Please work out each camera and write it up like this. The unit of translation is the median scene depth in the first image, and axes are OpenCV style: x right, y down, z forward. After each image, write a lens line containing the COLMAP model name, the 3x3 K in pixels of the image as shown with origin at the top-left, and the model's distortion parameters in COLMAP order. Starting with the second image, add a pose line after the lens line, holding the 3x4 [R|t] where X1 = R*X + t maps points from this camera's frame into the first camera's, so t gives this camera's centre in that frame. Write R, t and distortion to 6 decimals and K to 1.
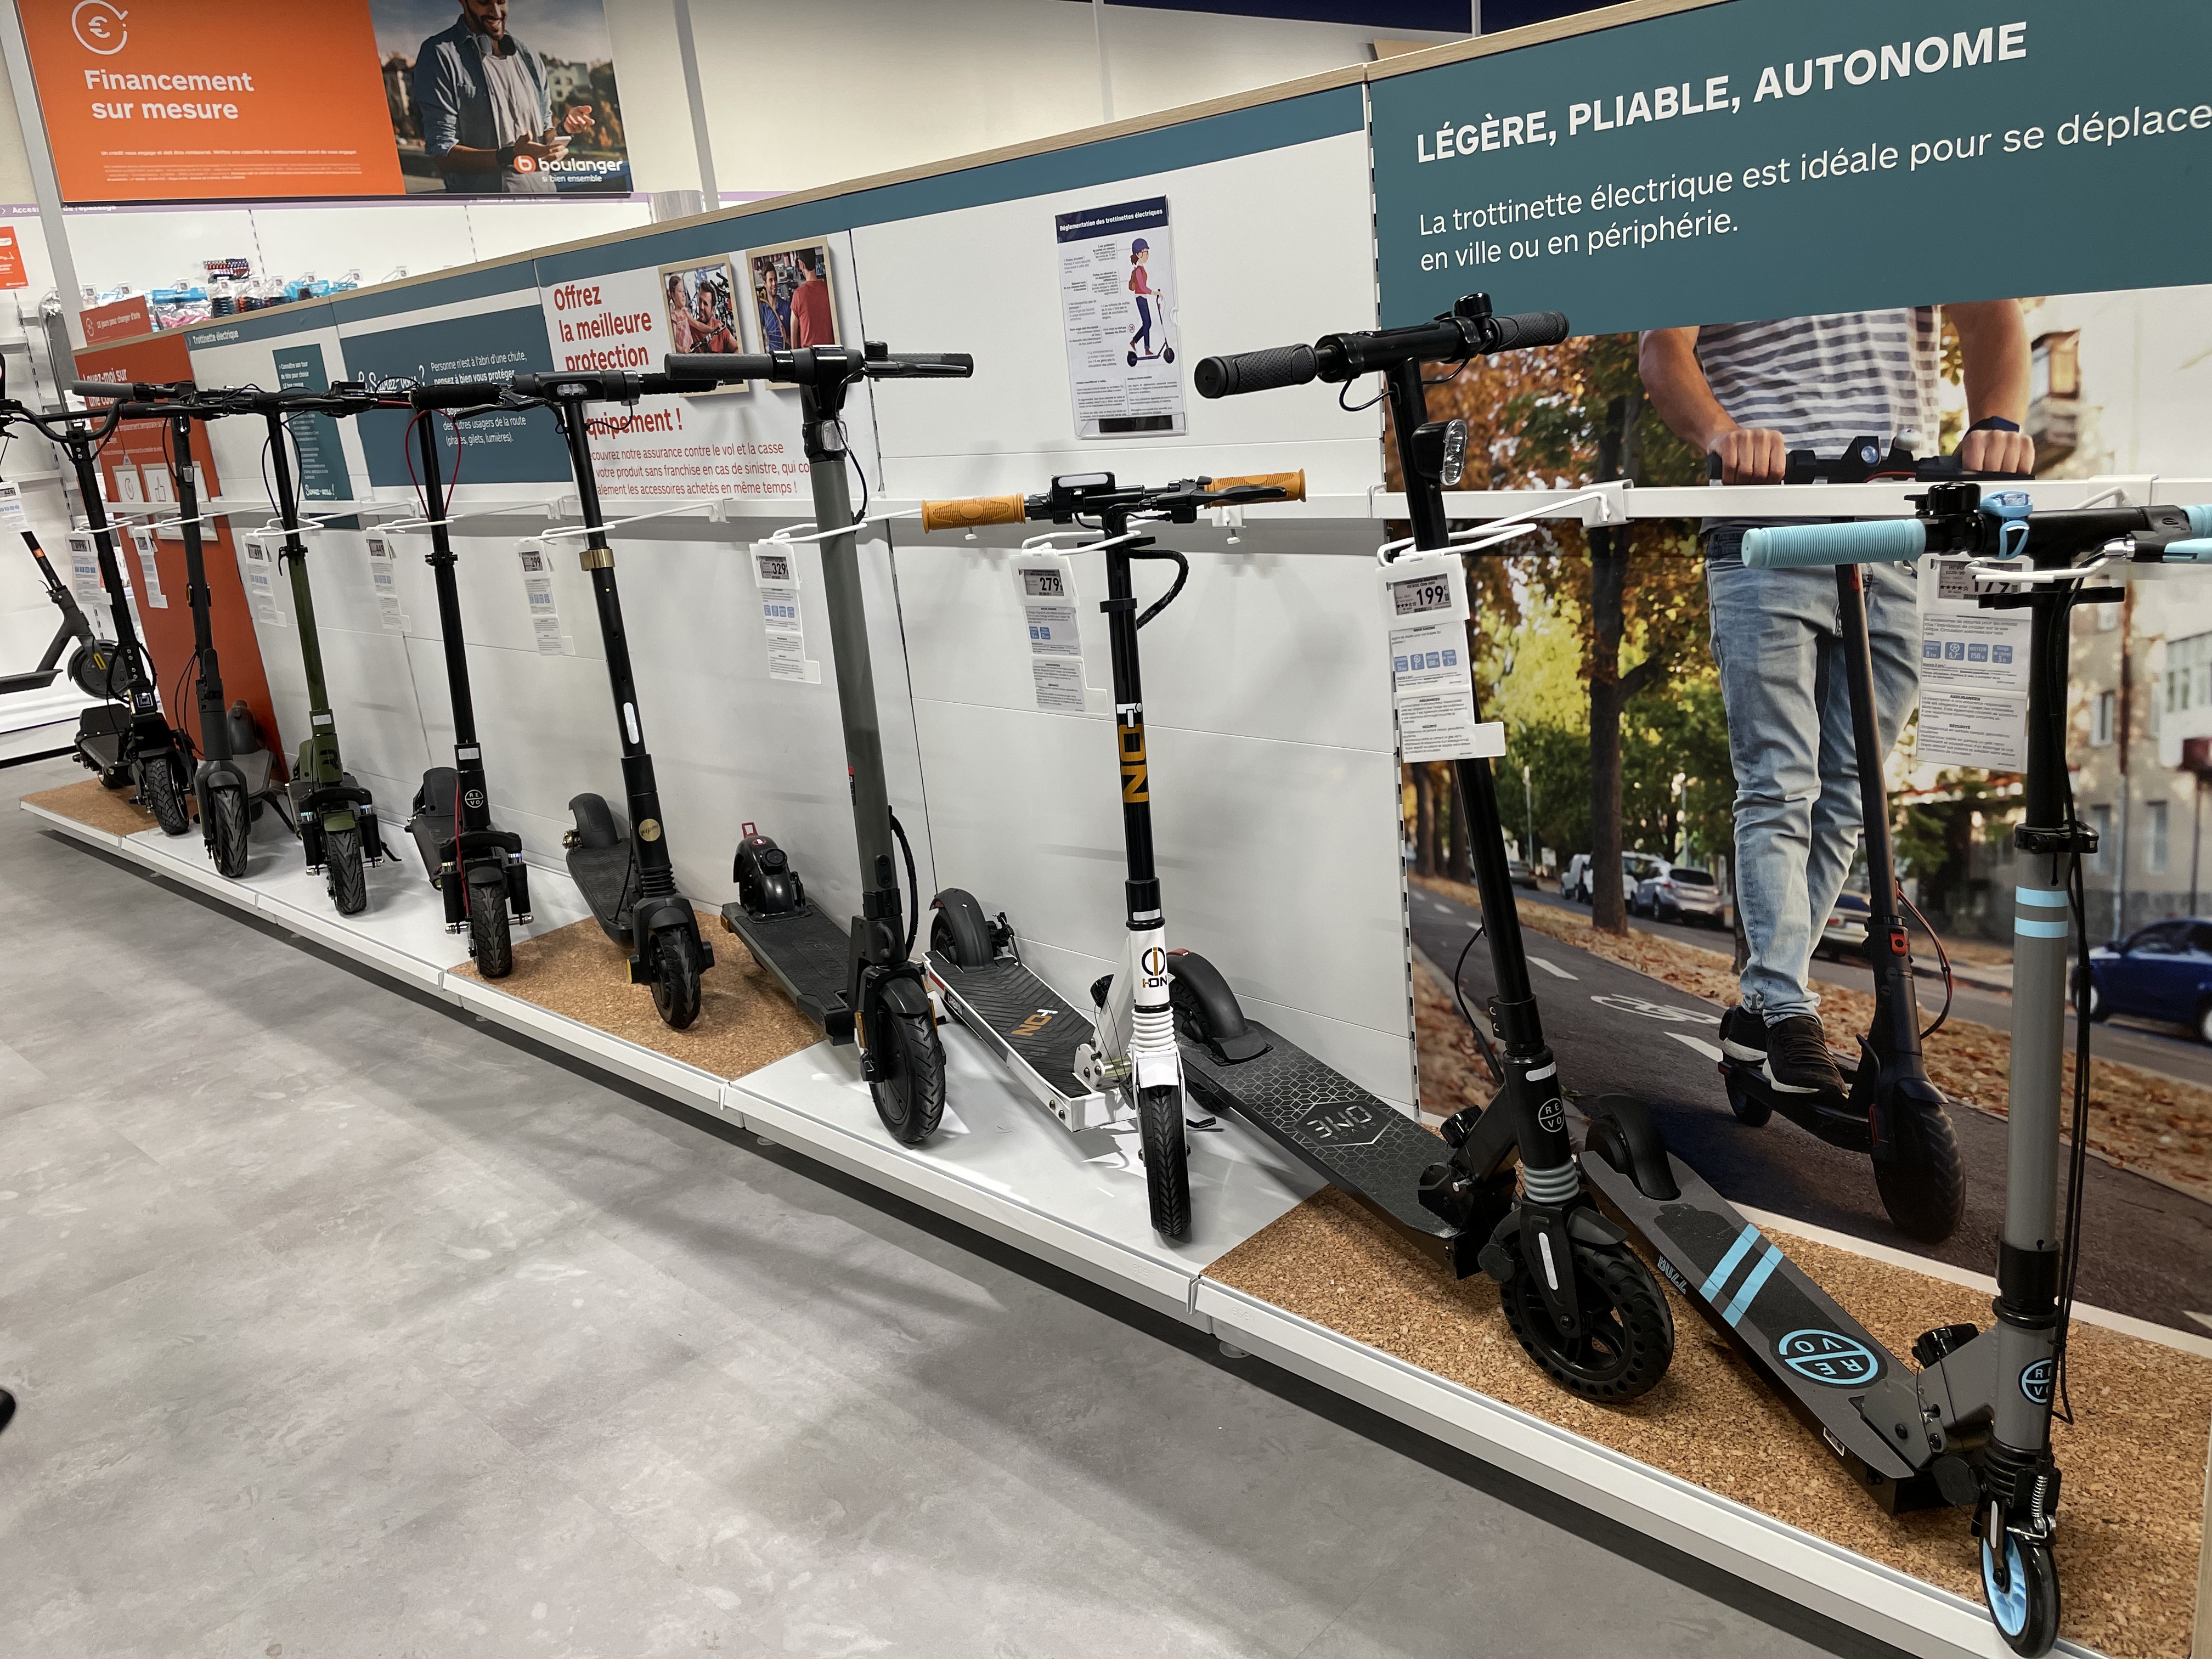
lens RADIAL K [[1708.9, 0, 1089.3], [0, 1708.9, 813.1], [0, 0, 1]] dist [0.062253, -0.090169]
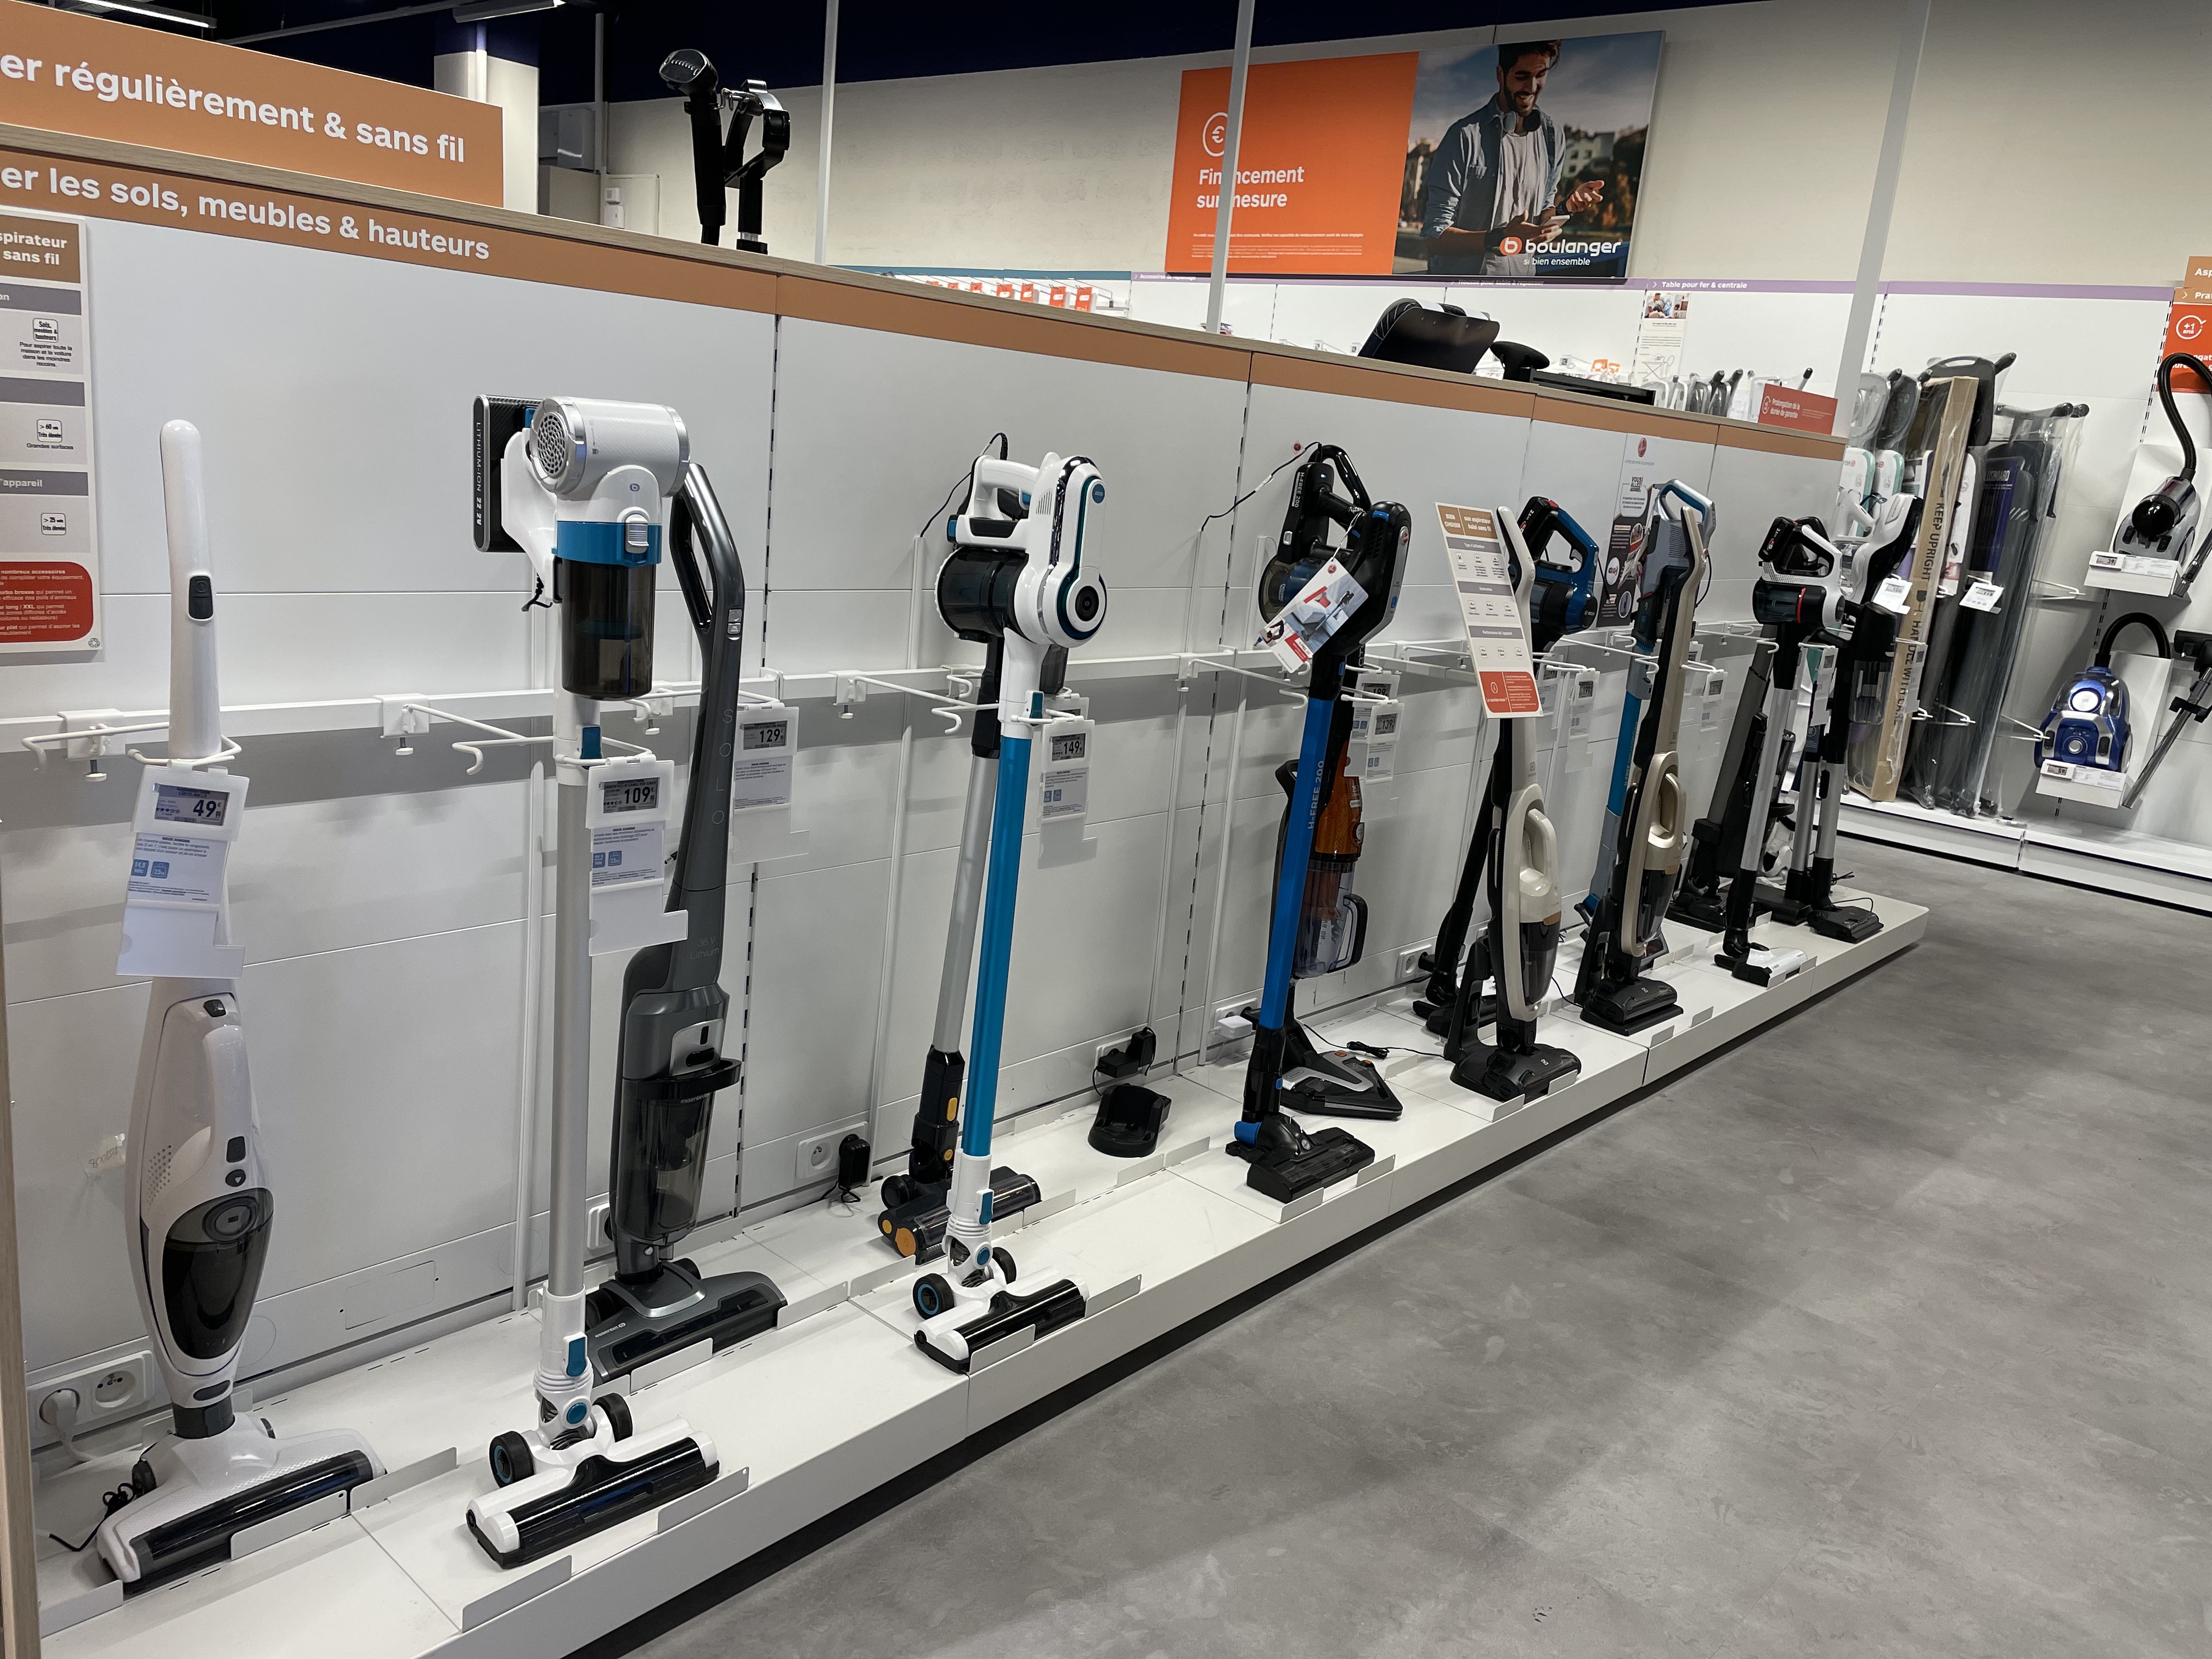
lens RADIAL K [[1708.9, 0, 1105.2], [0, 1708.9, 828.3], [0, 0, 1]] dist [0.062253, -0.090169]
pose [[0.017116, 0.324425, -0.945757, 2.700017], [-0.357283, 0.885428, 0.297264, -1.202357], [0.933839, 0.332814, 0.131066, 3.162373]]
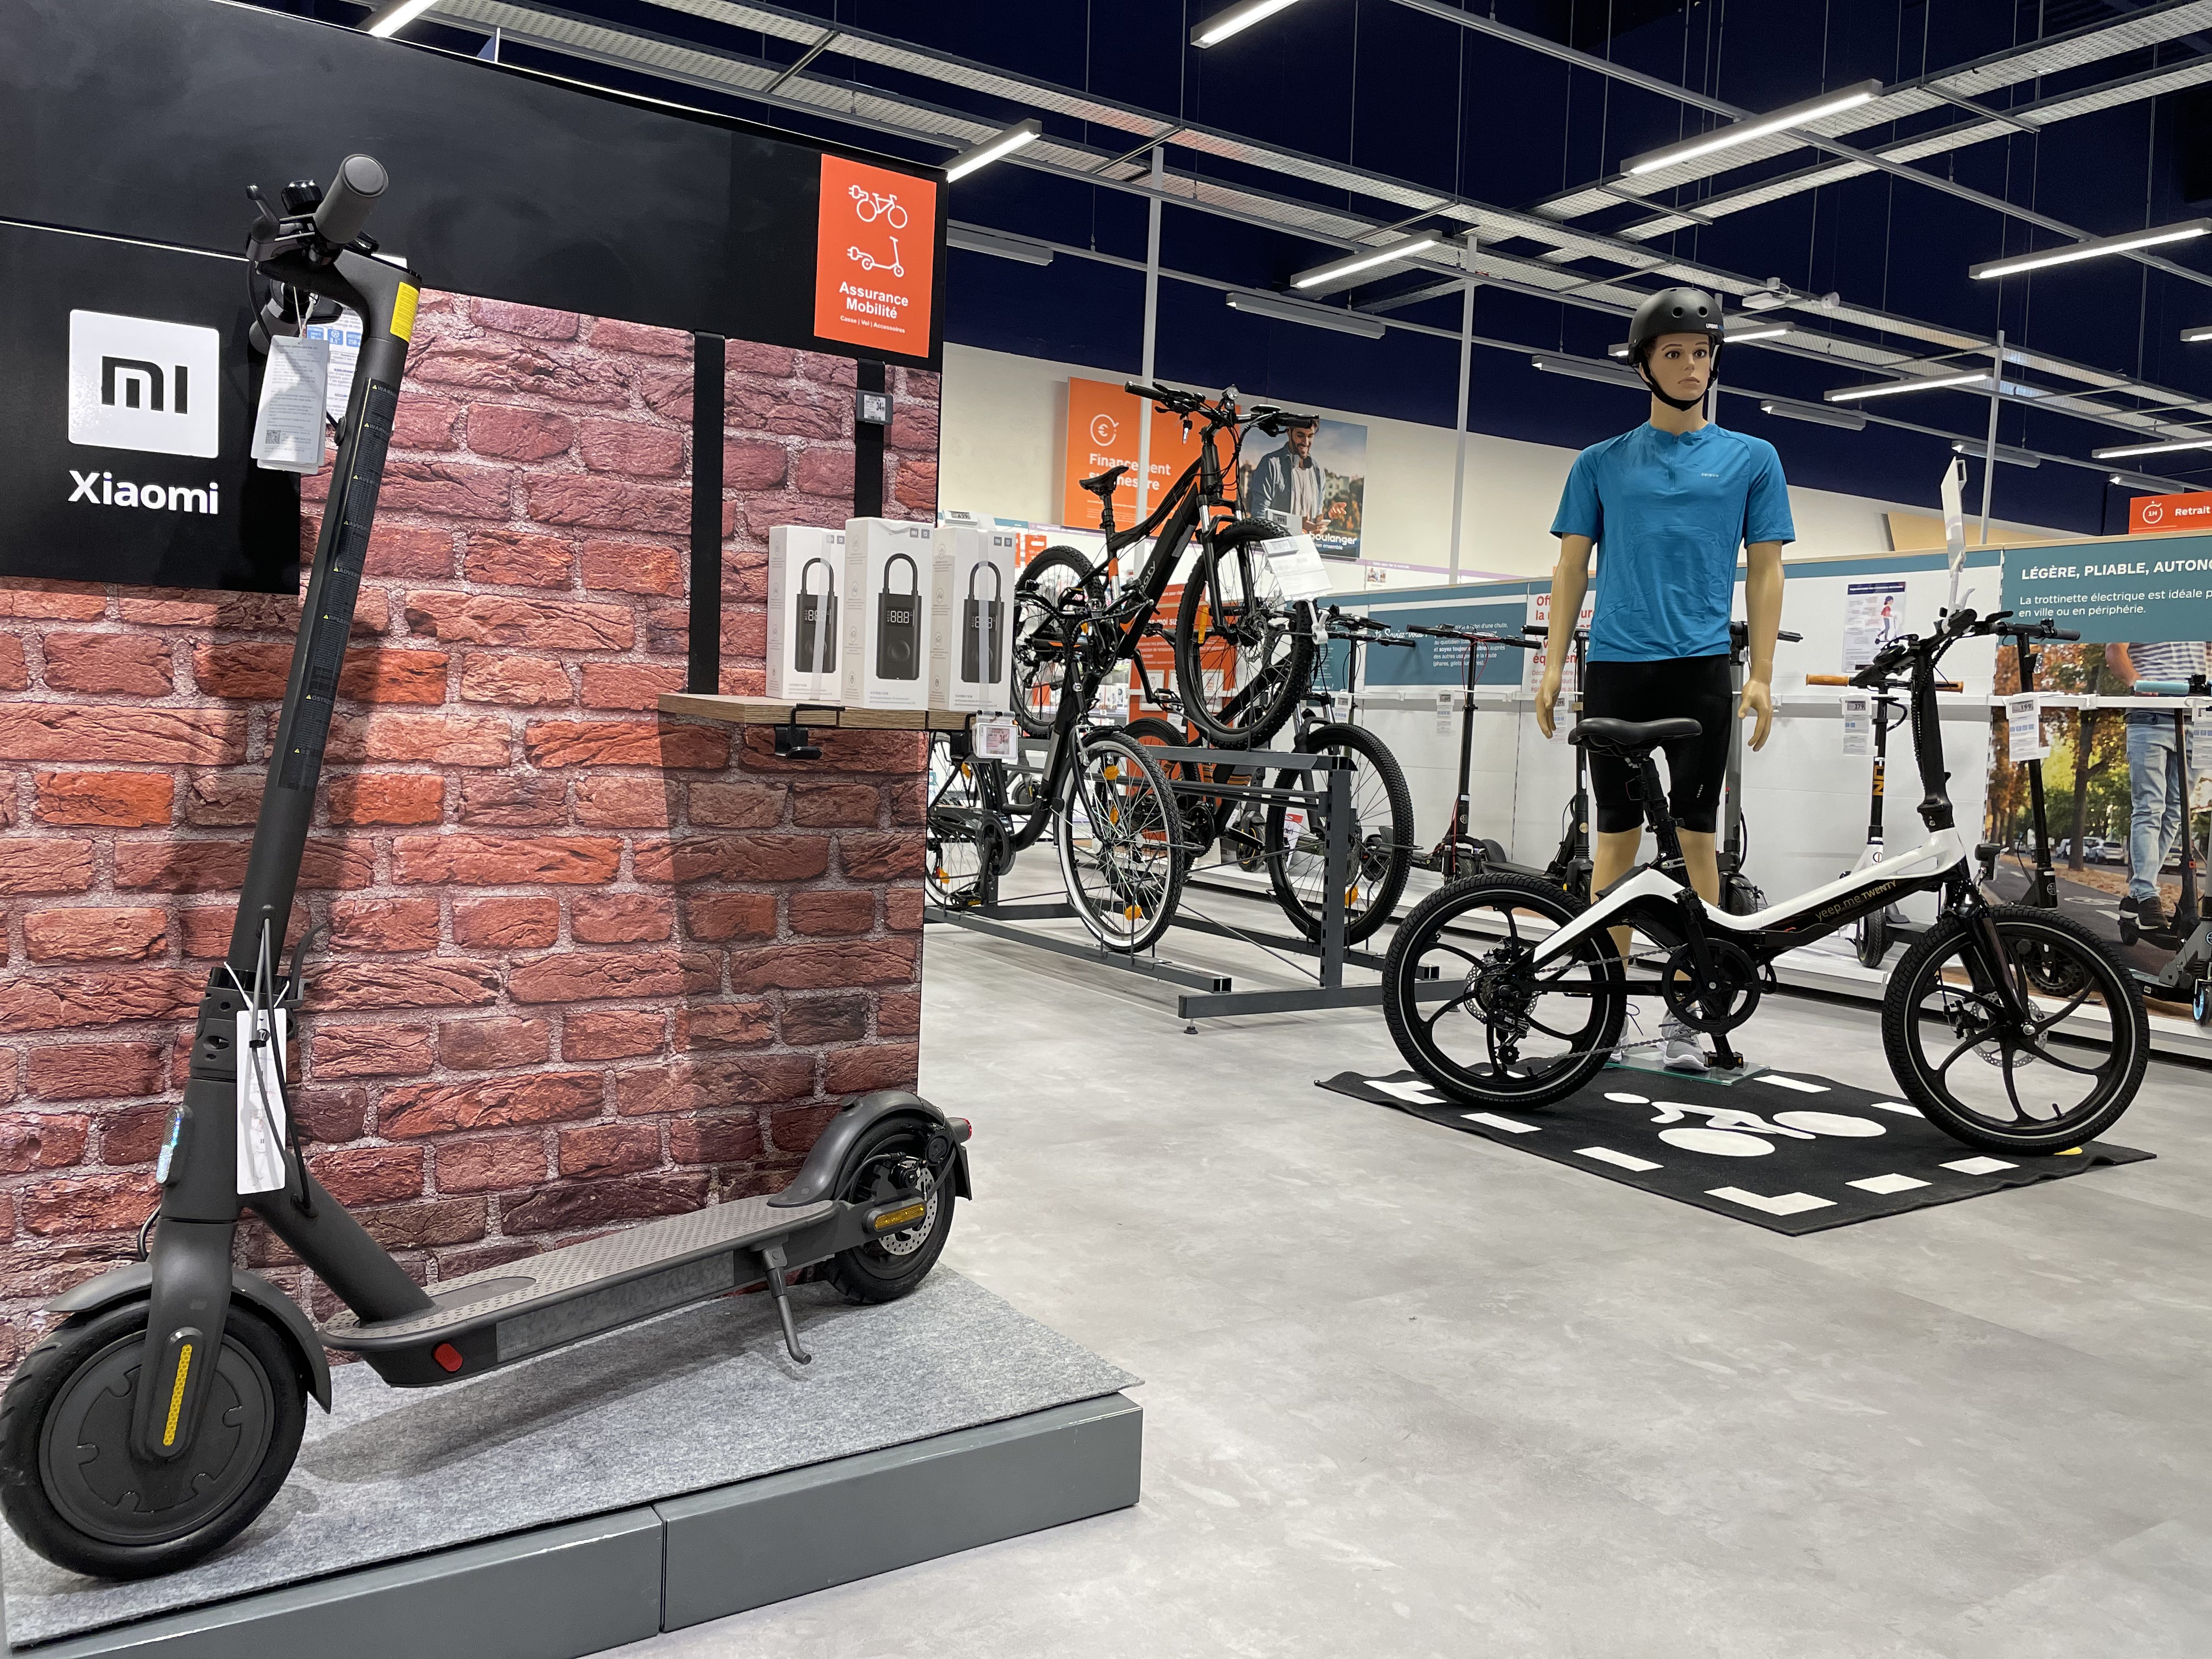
lens RADIAL K [[1708.9, 0, 1053.0], [0, 1708.9, 788.4], [0, 0, 1]] dist [0.062253, -0.090169]
pose [[0.959049, 0.151330, -0.239423, -0.568656], [-0.201367, 0.958751, -0.200620, 0.788585], [0.199187, 0.240617, 0.949962, -1.804199]]
